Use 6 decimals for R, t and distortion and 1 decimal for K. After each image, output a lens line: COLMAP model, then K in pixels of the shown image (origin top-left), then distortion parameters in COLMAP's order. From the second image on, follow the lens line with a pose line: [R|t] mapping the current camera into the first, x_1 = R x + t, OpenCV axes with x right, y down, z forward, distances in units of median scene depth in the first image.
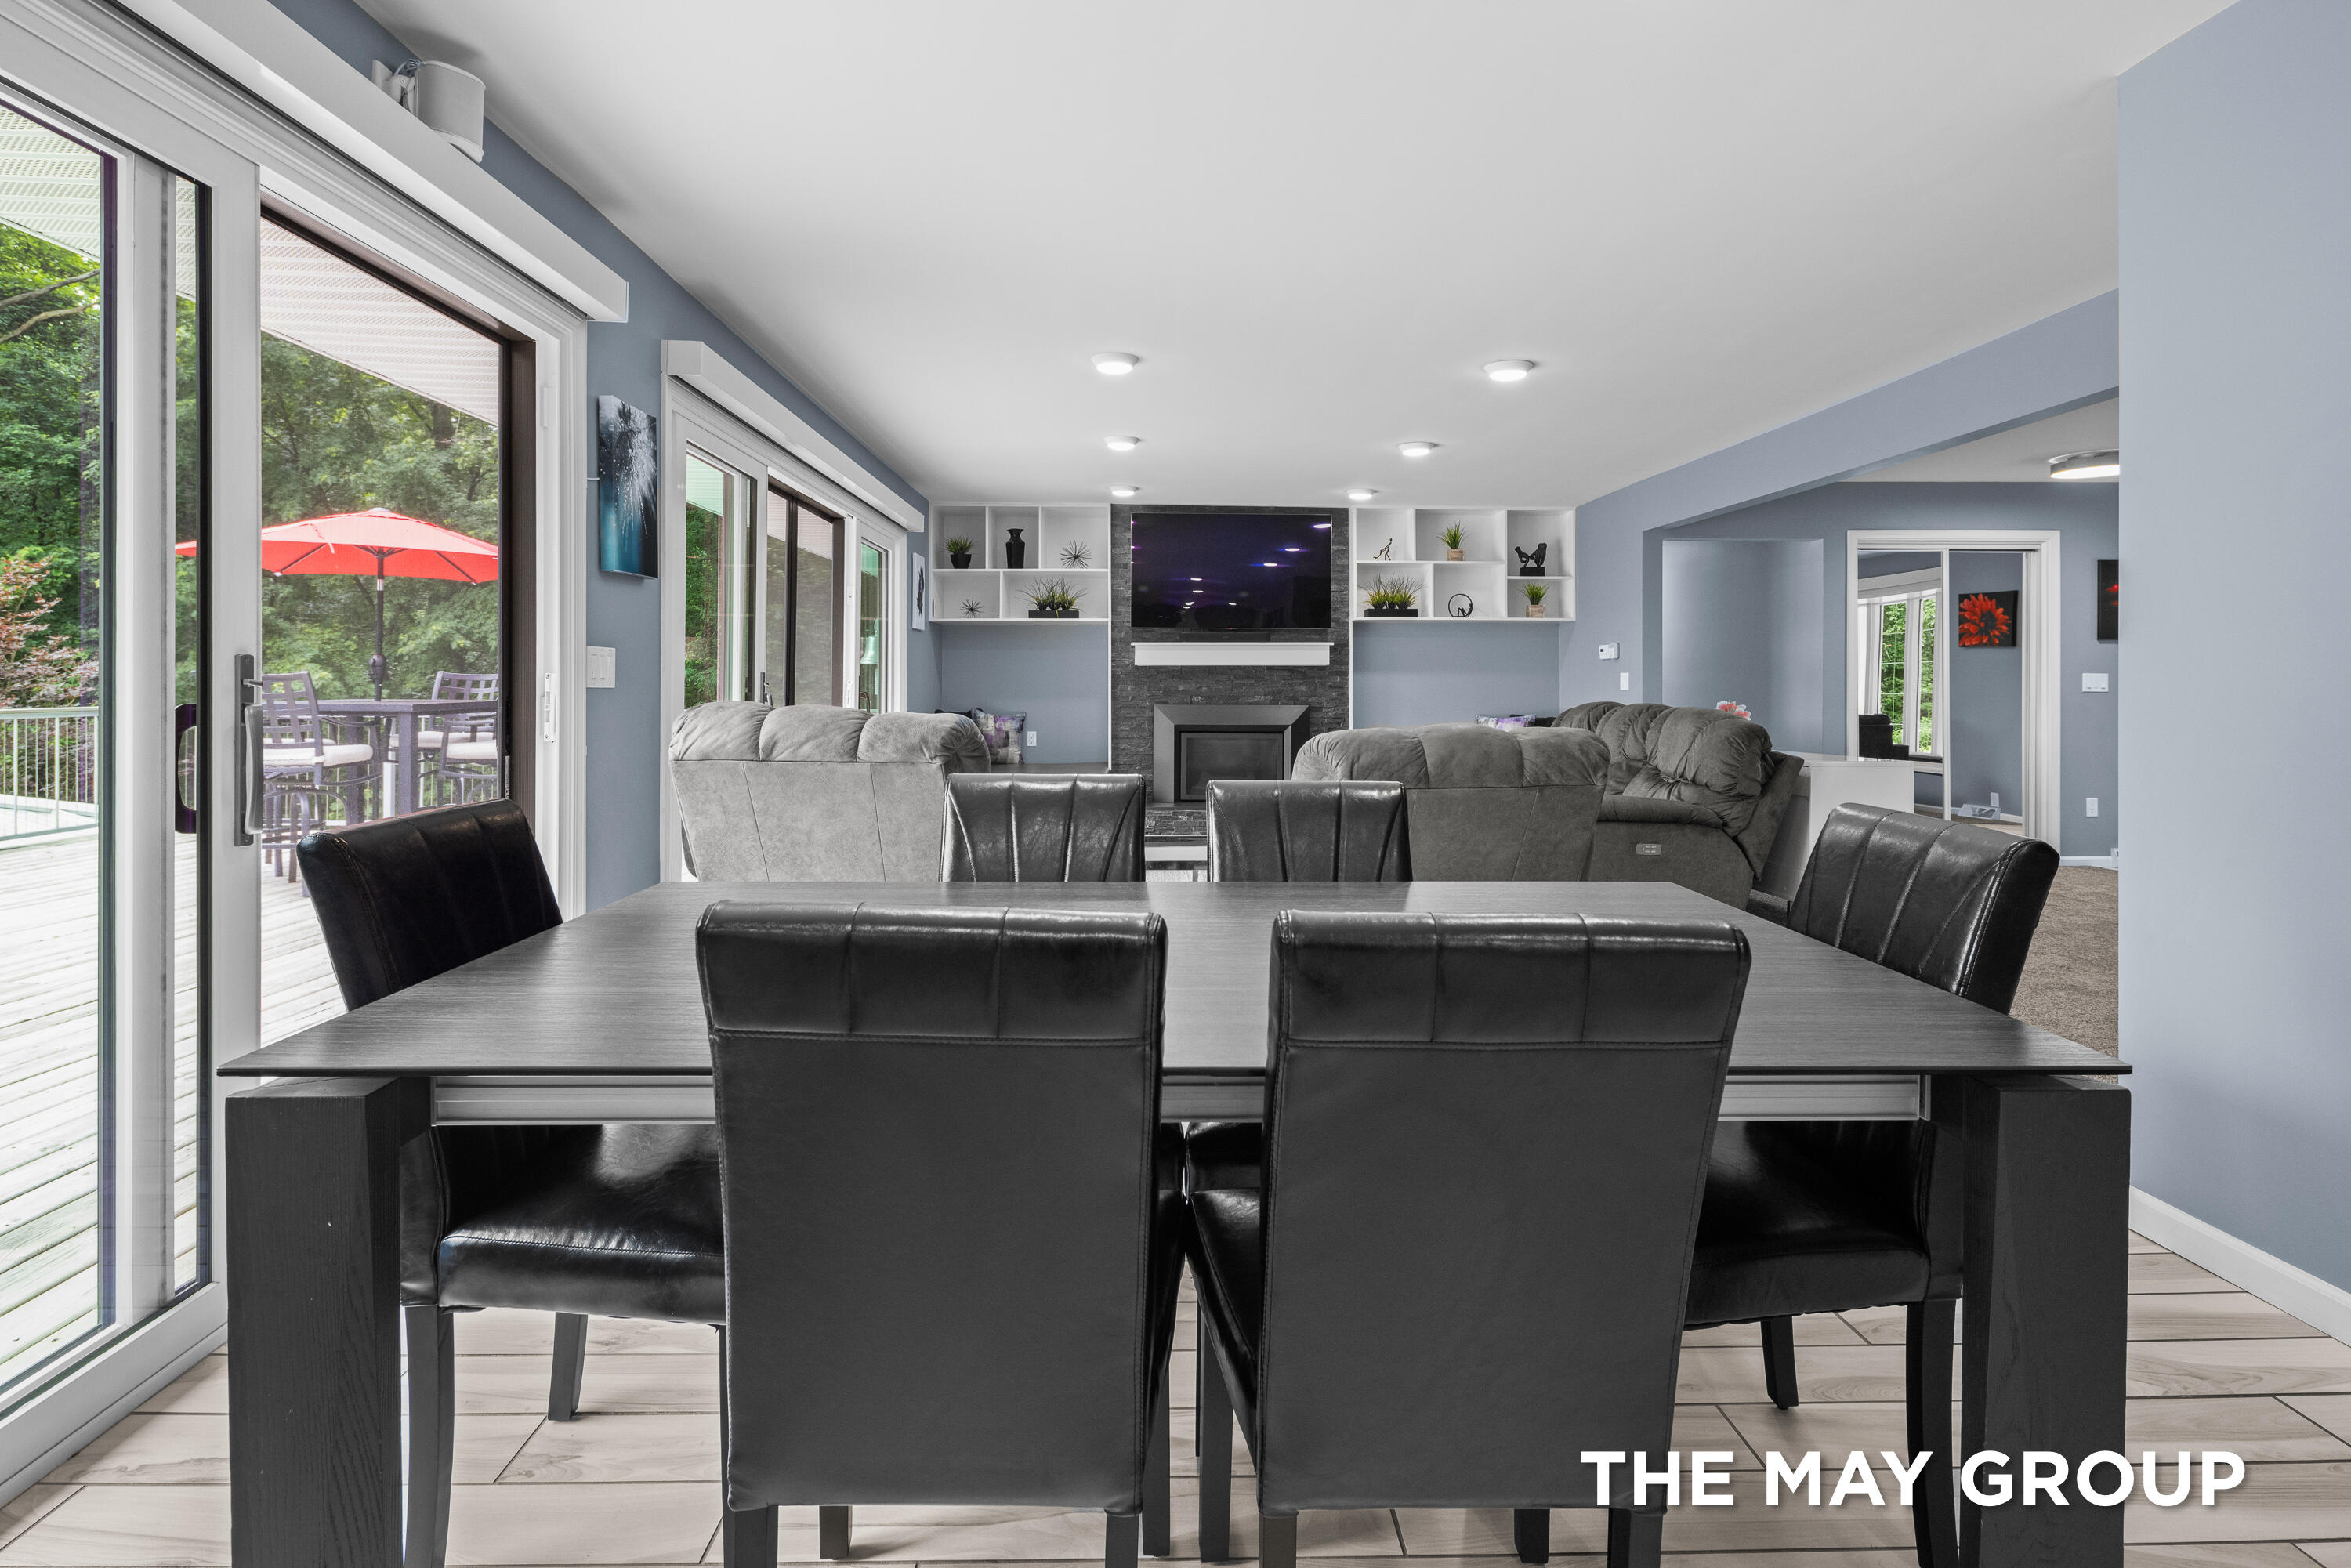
lens RADIAL K [[1107.5, 0, 1171.8], [0, 1107.5, 750.7], [0, 0, 1]] dist [-0.001104, -0.000237]
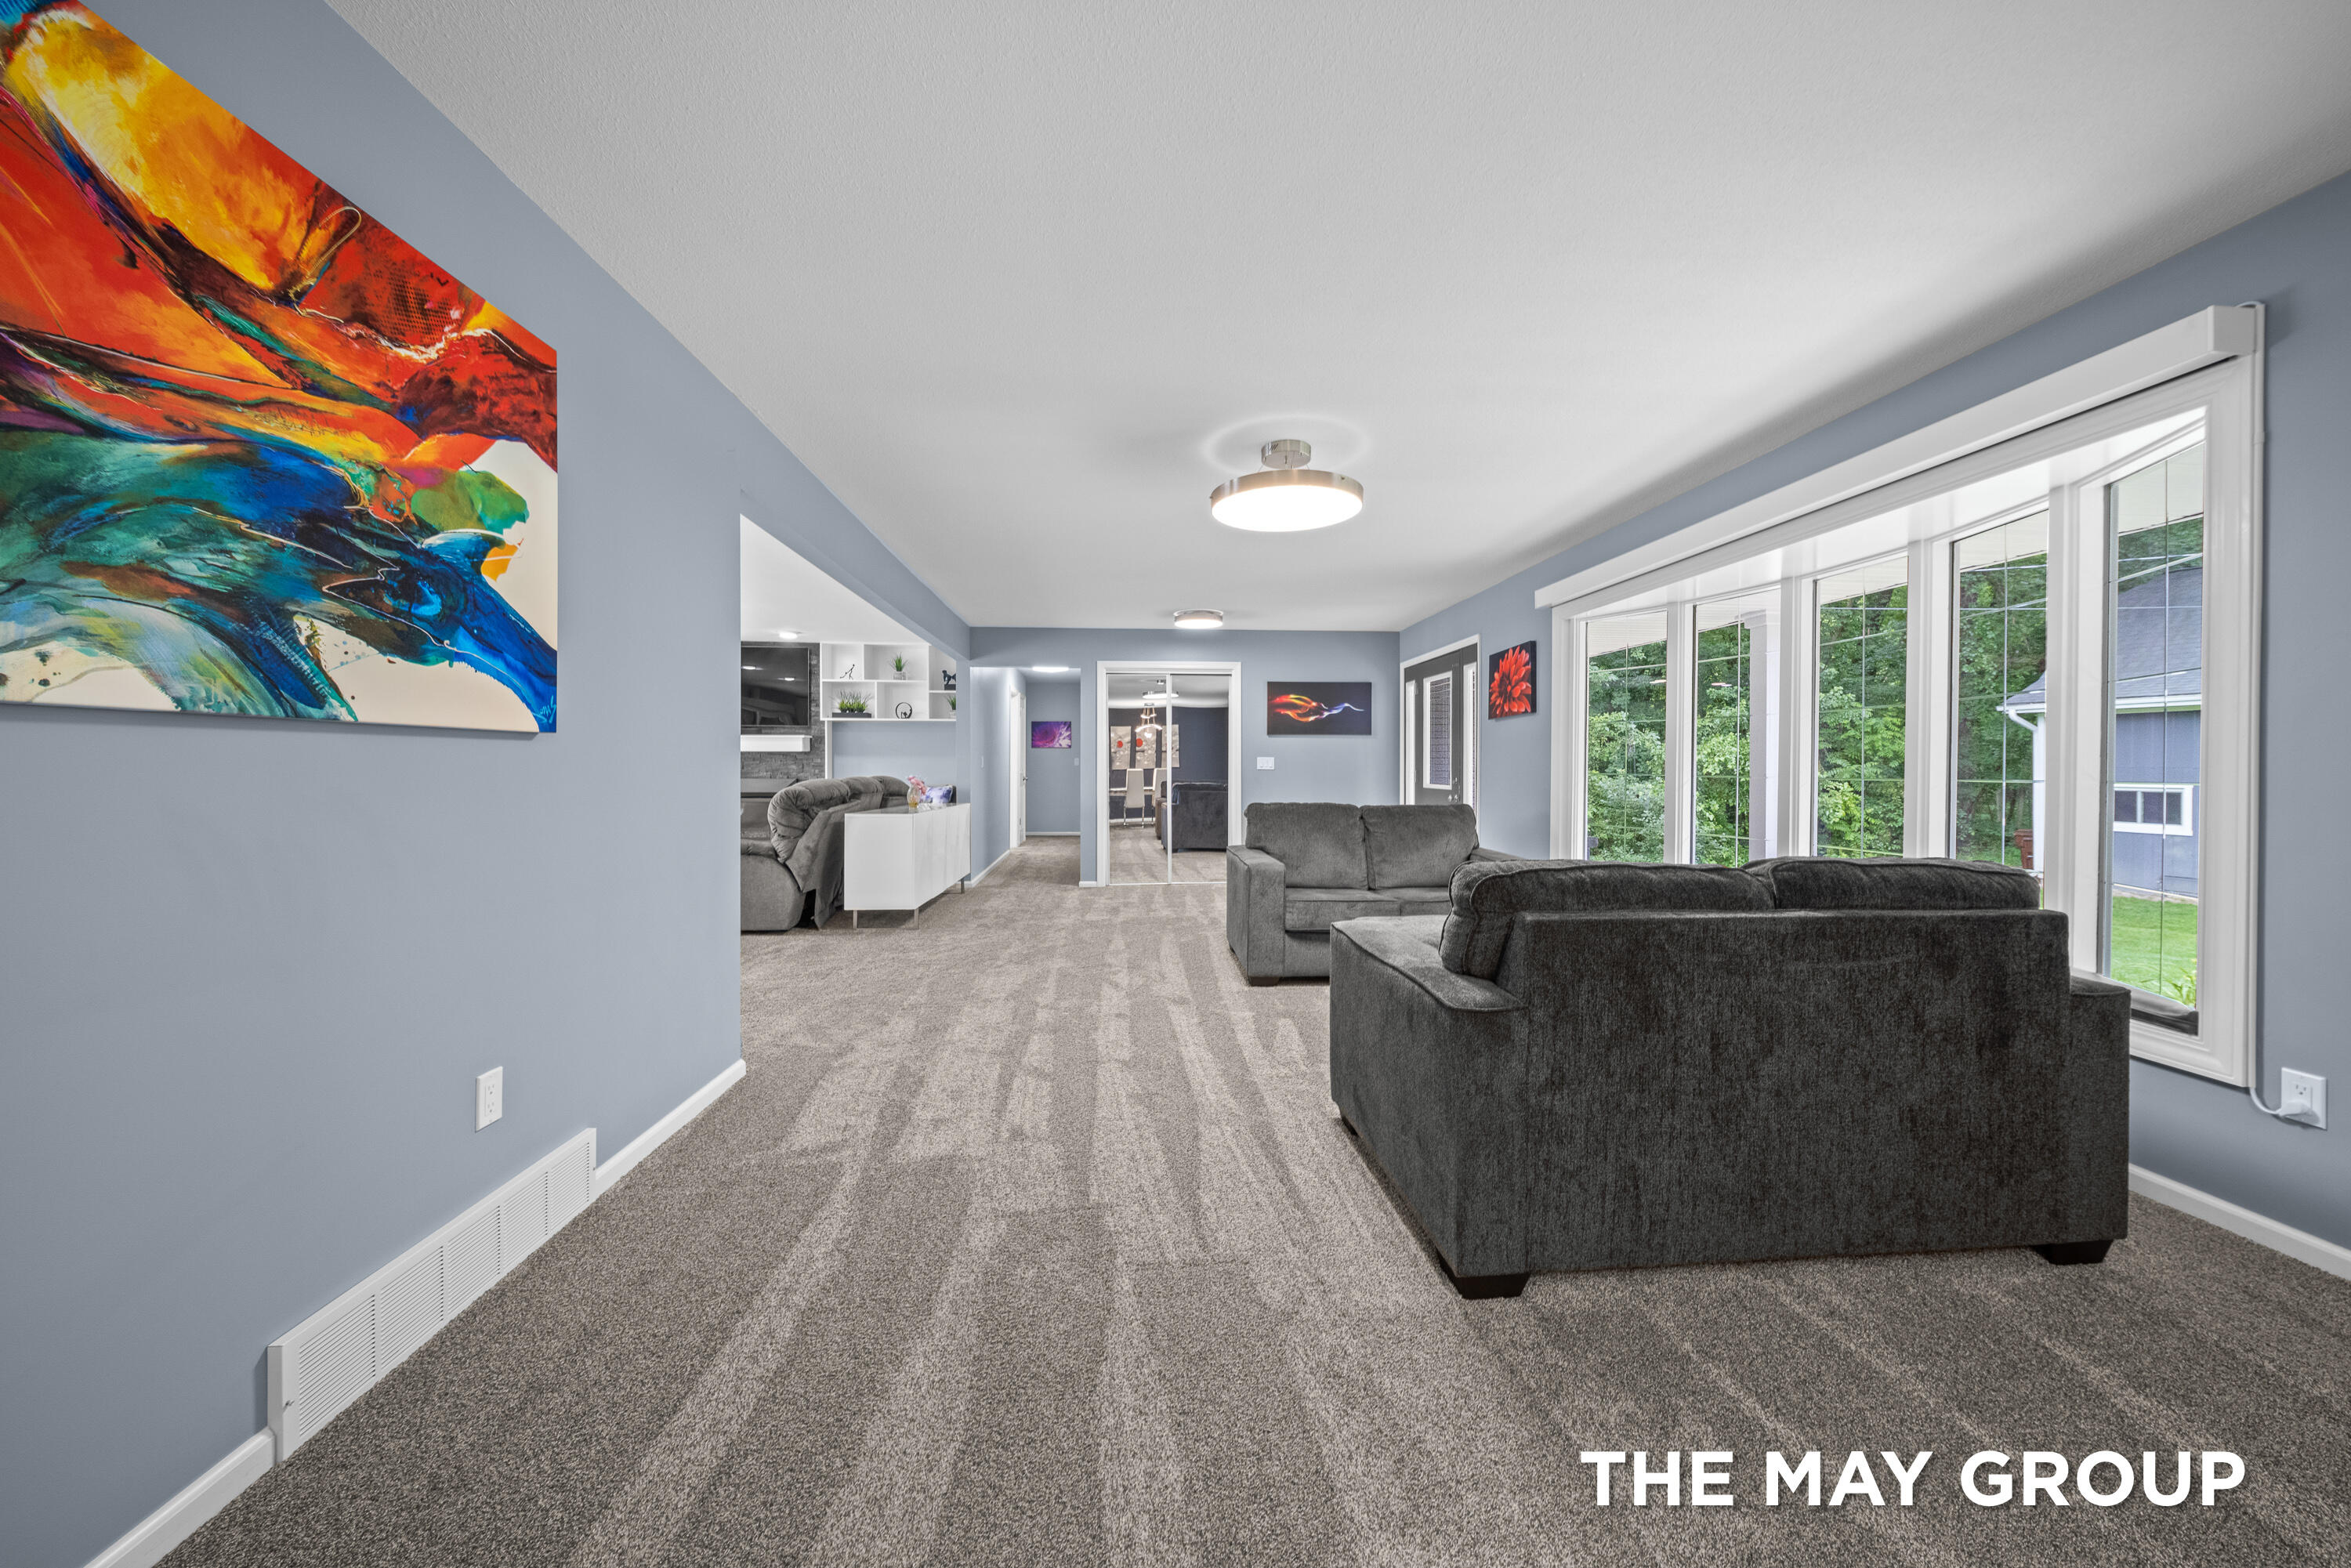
lens RADIAL K [[820.5, 0, 1180.6], [0, 820.5, 766.0], [0, 0, 1]] dist [-0.000825, -0.000337]
pose [[0.998576, -0.000190, 0.053353, 0.568713], [0.003445, 0.998136, -0.060931, 0.008872], [-0.053242, 0.061028, 0.996715, -0.086529]]
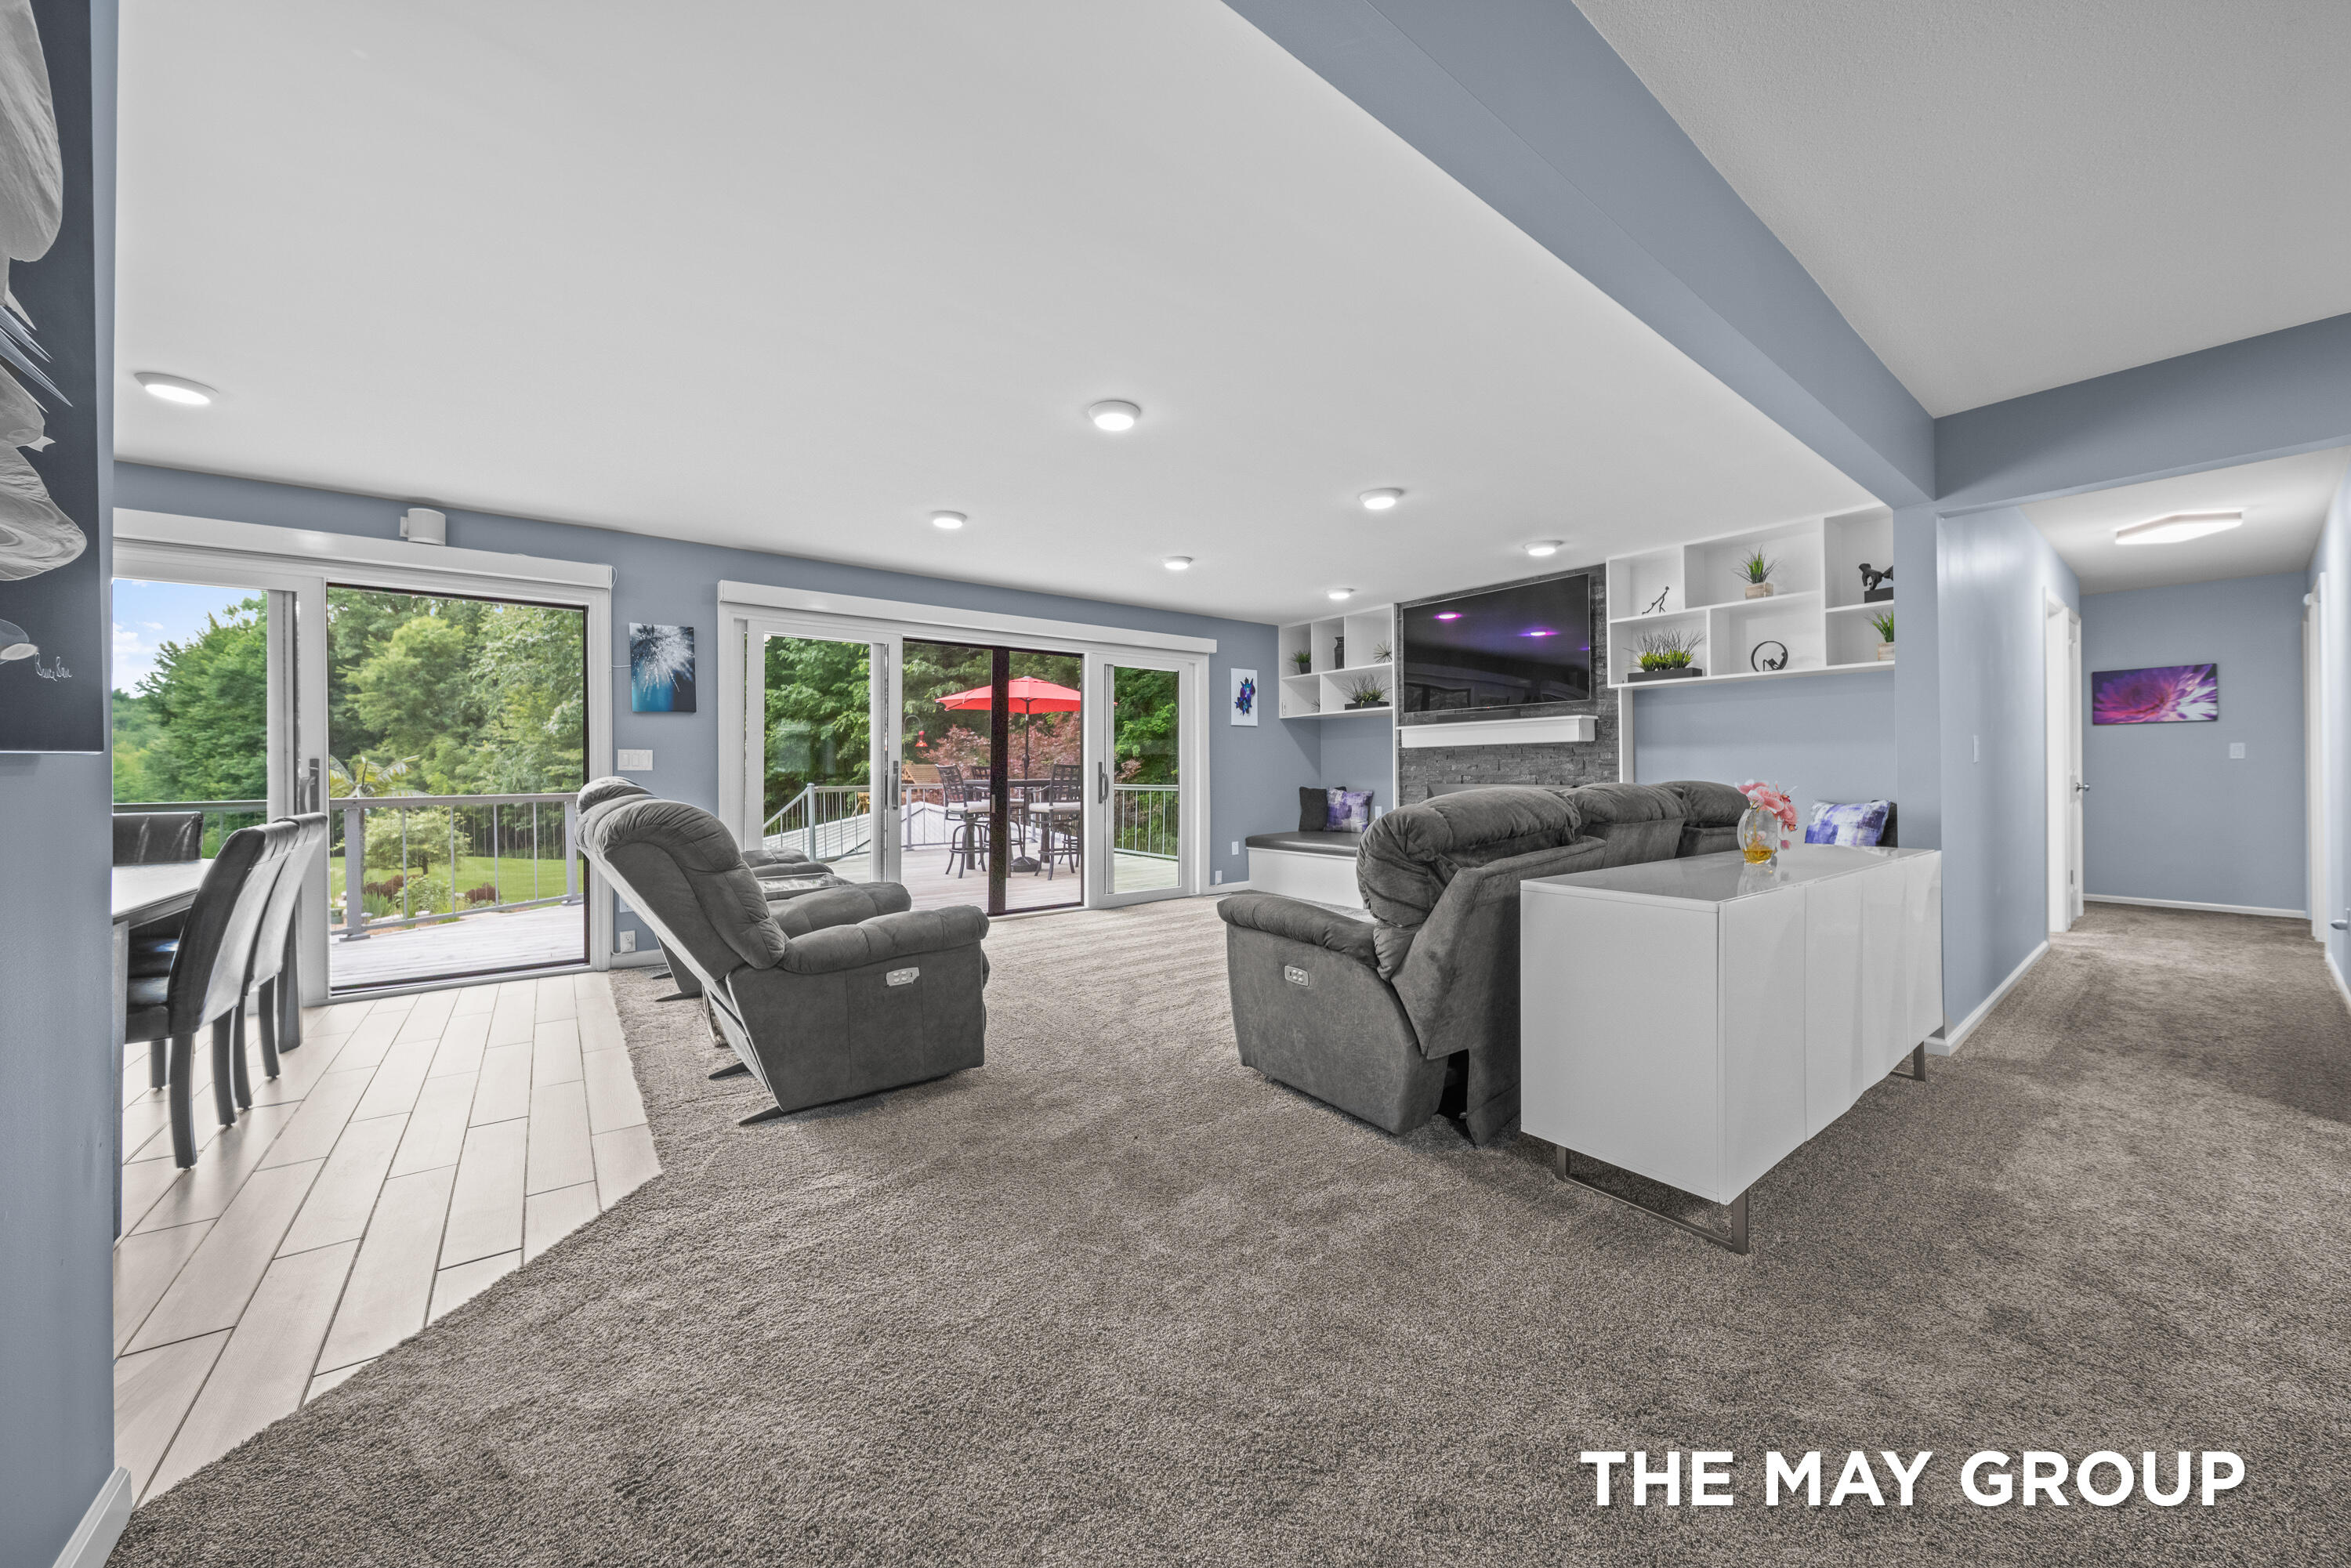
lens RADIAL K [[820.5, 0, 1180.6], [0, 820.5, 766.0], [0, 0, 1]] dist [-0.000825, -0.000337]
pose [[0.592647, -0.011716, -0.805377, 0.477117], [-0.041644, 0.998111, -0.045164, -0.013081], [0.804385, 0.060305, 0.591039, 0.347826]]
